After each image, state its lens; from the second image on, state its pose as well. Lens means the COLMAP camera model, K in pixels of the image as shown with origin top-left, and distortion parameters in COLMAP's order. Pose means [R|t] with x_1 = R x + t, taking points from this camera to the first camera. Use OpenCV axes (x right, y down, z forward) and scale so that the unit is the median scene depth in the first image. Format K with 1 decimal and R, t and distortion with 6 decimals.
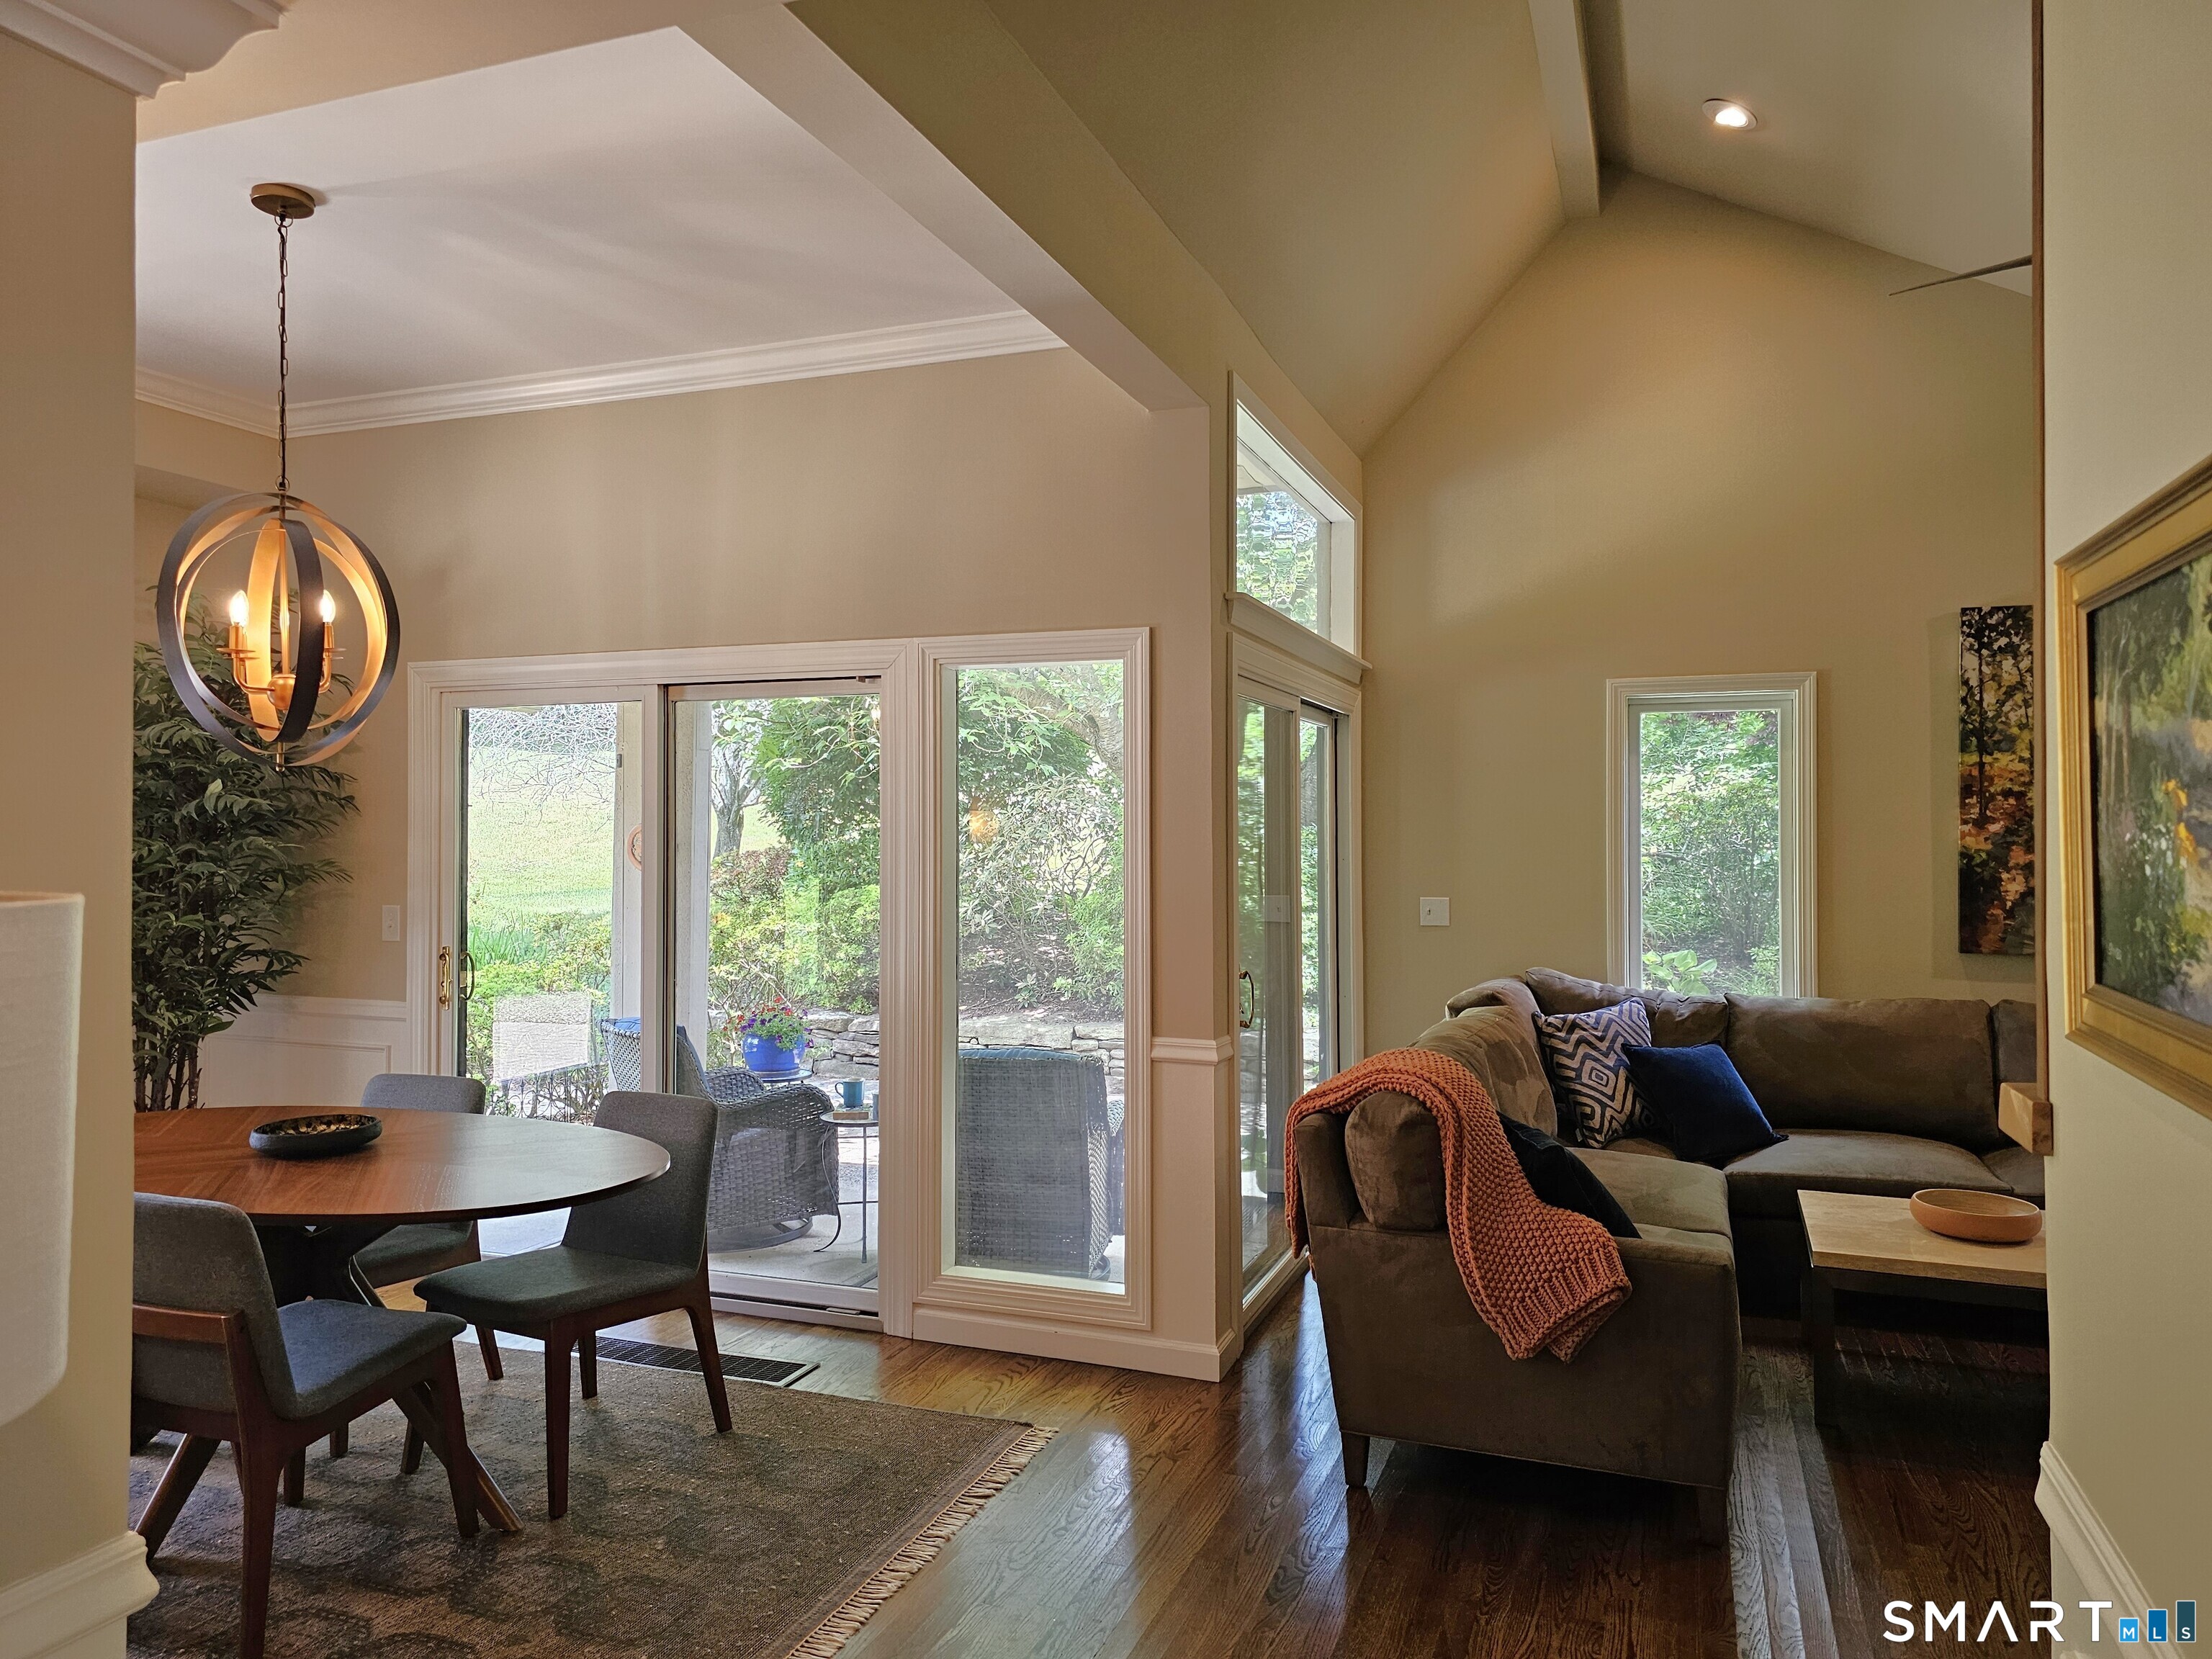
lens RADIAL K [[1511.7, 0, 1111.8], [0, 1511.7, 808.2], [0, 0, 1]] dist [0.003691, 0.000687]
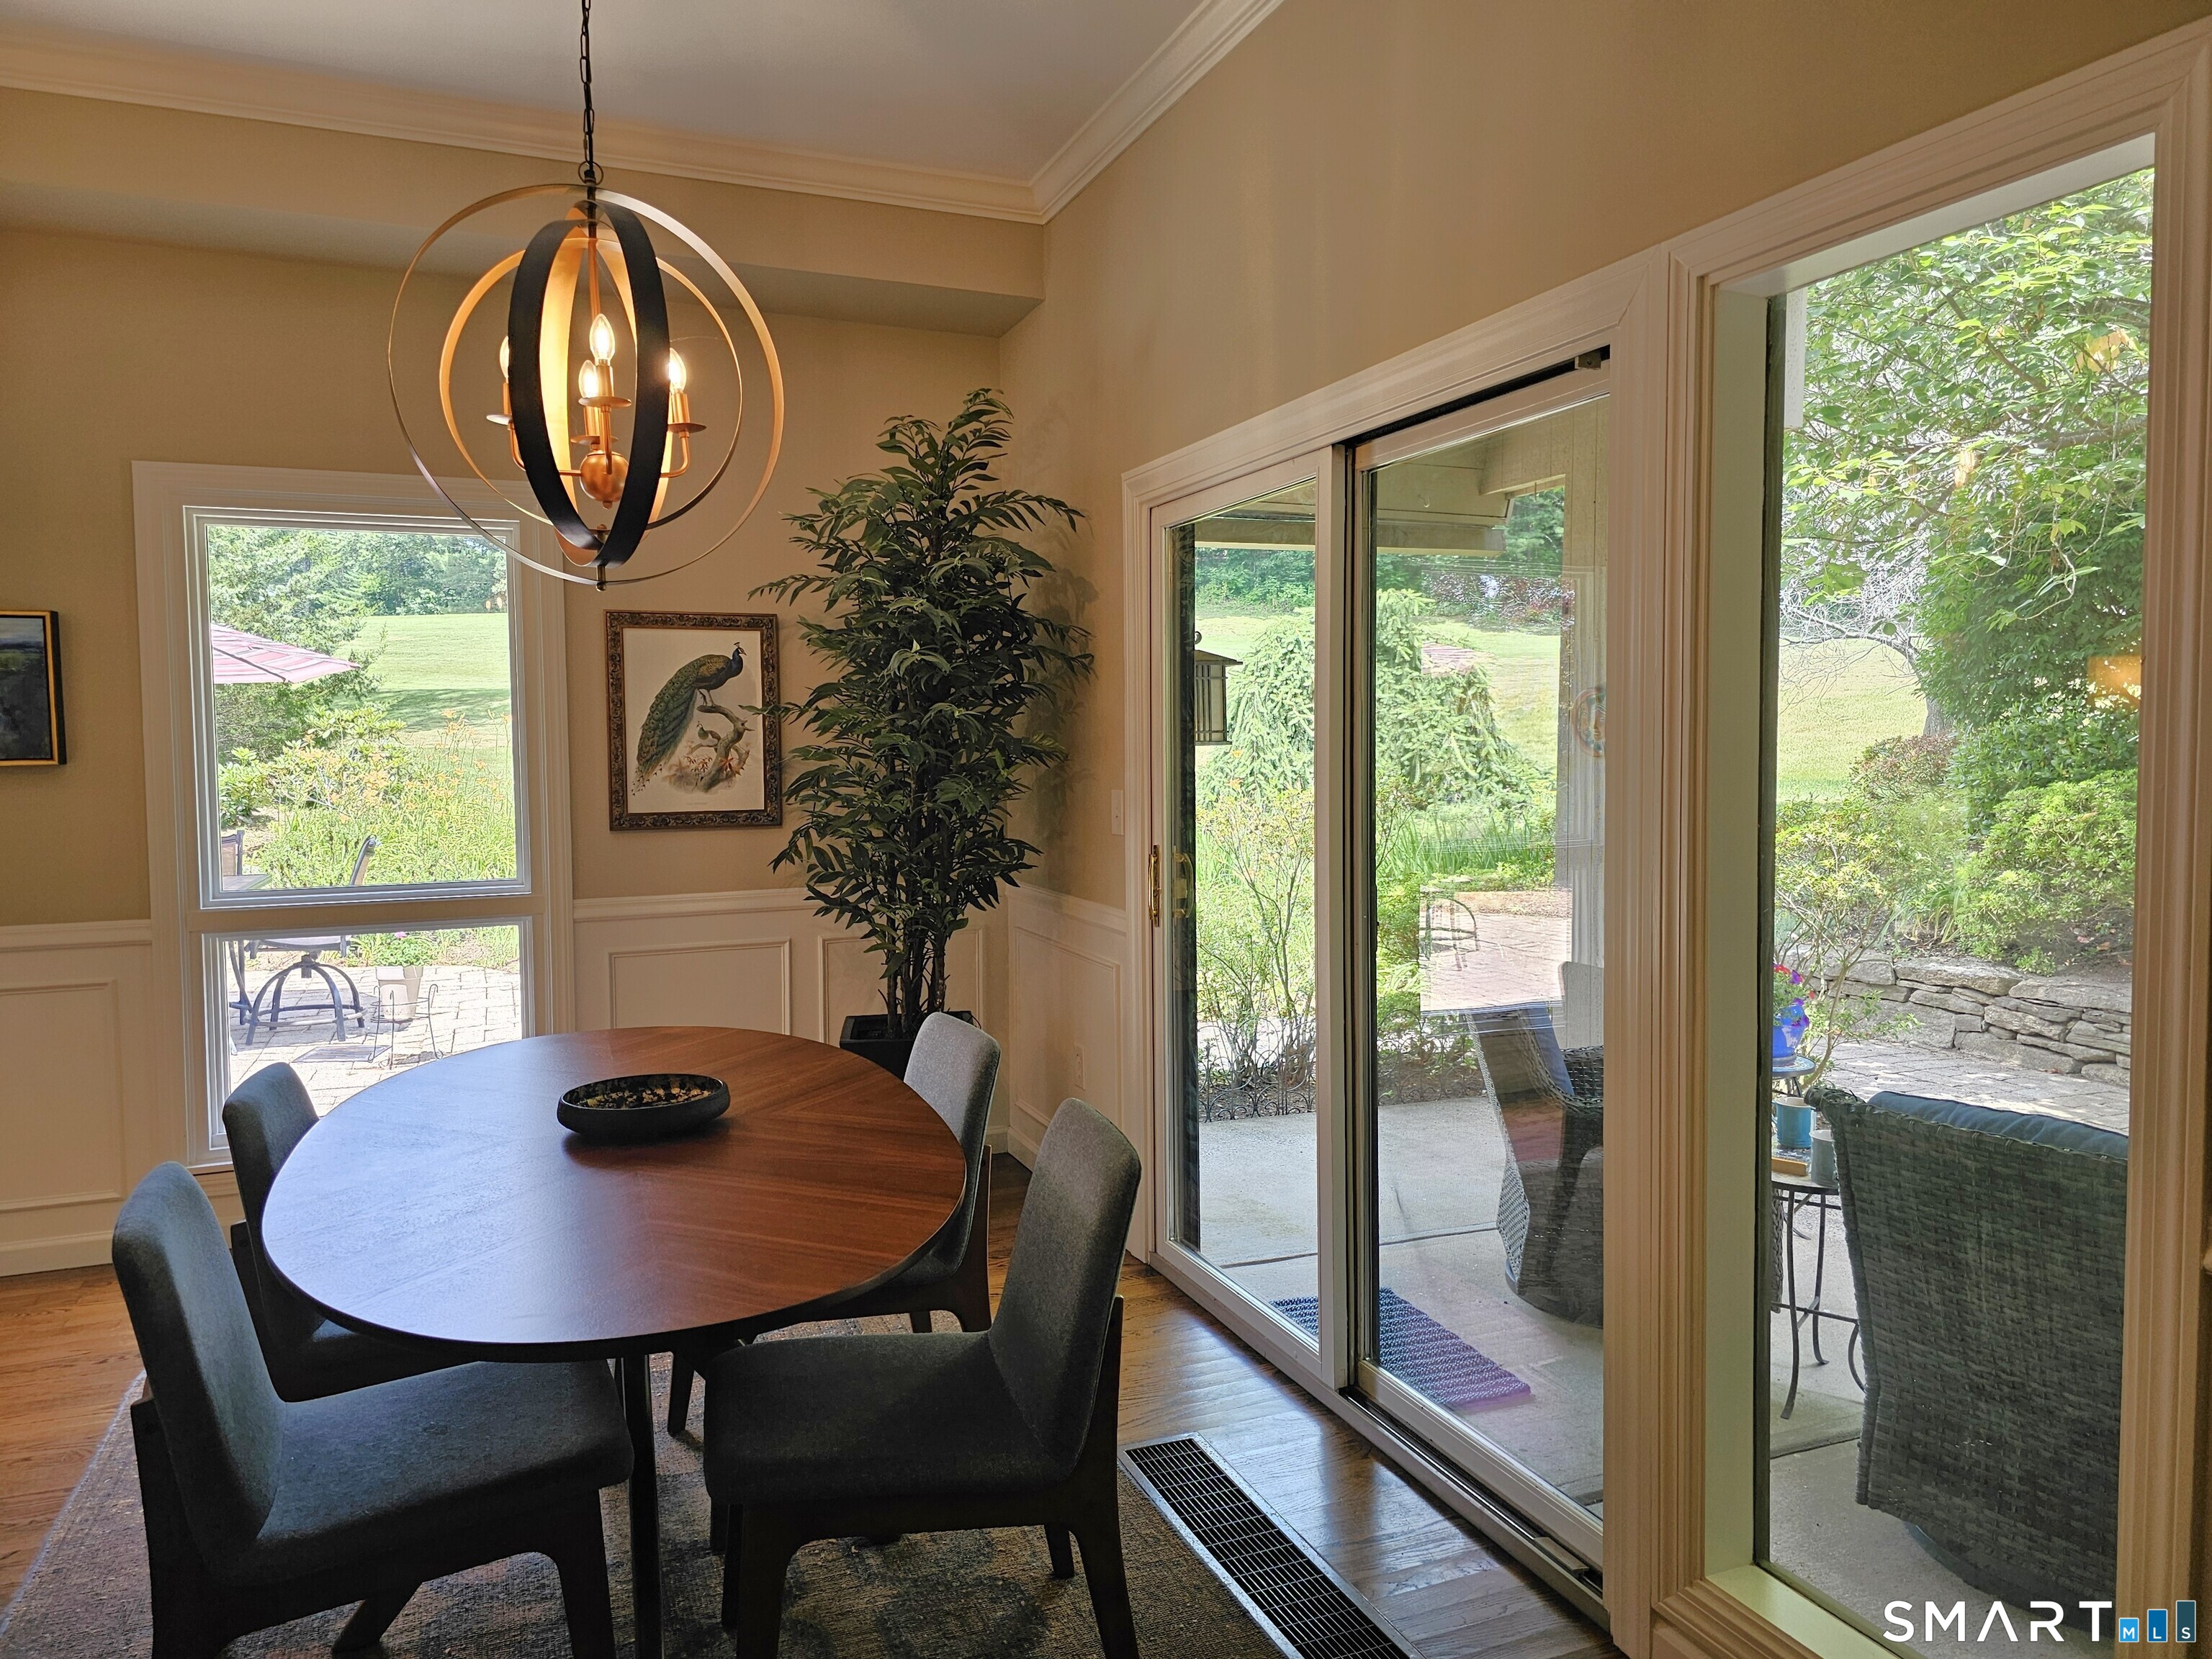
lens RADIAL K [[1511.7, 0, 1111.8], [0, 1511.7, 808.2], [0, 0, 1]] dist [0.003691, 0.000687]
pose [[0.682044, 0.037535, -0.730347, 0.109514], [0.014326, 0.997805, 0.064658, 0.030269], [0.731170, -0.054563, 0.680009, 0.582253]]
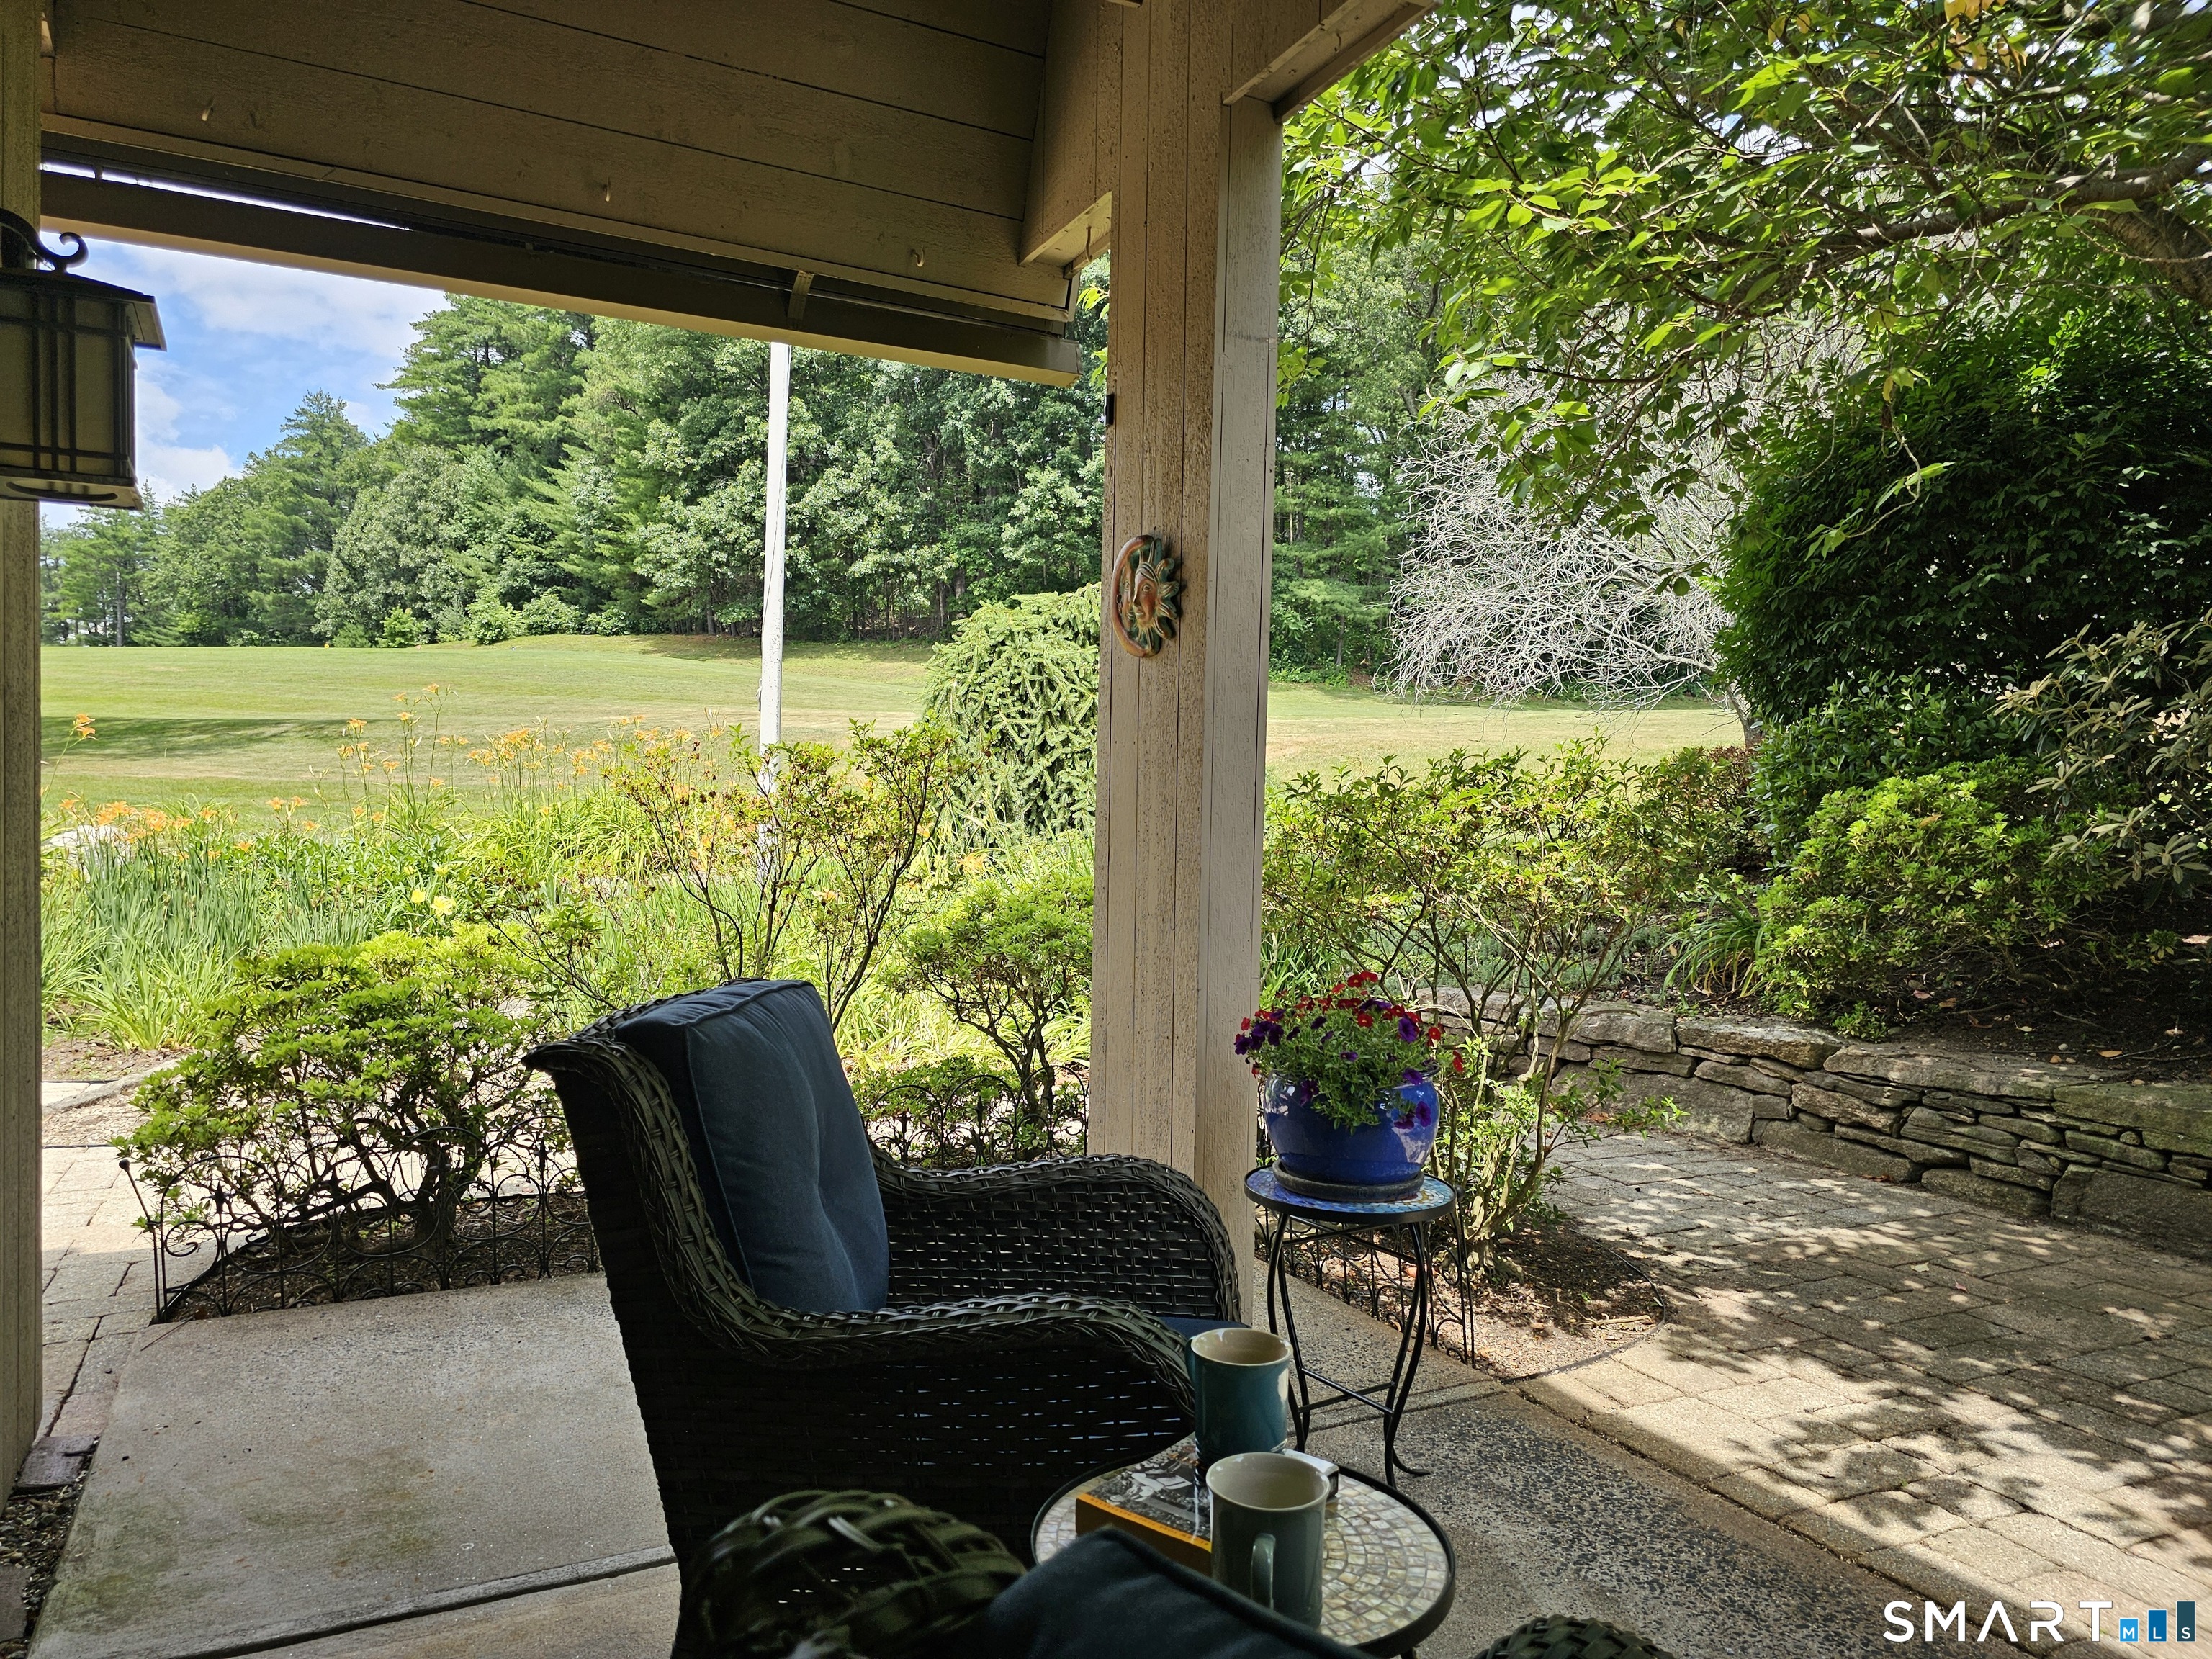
lens RADIAL K [[1507.0, 0, 1106.0], [0, 1507.0, 829.5], [0, 0, 1]] dist [0.002581, -0.000920]
pose [[0.741406, 0.031575, -0.670314, -0.053640], [-0.009508, 0.999286, 0.036555, 0.130176], [0.670989, -0.020729, 0.741177, 1.164528]]
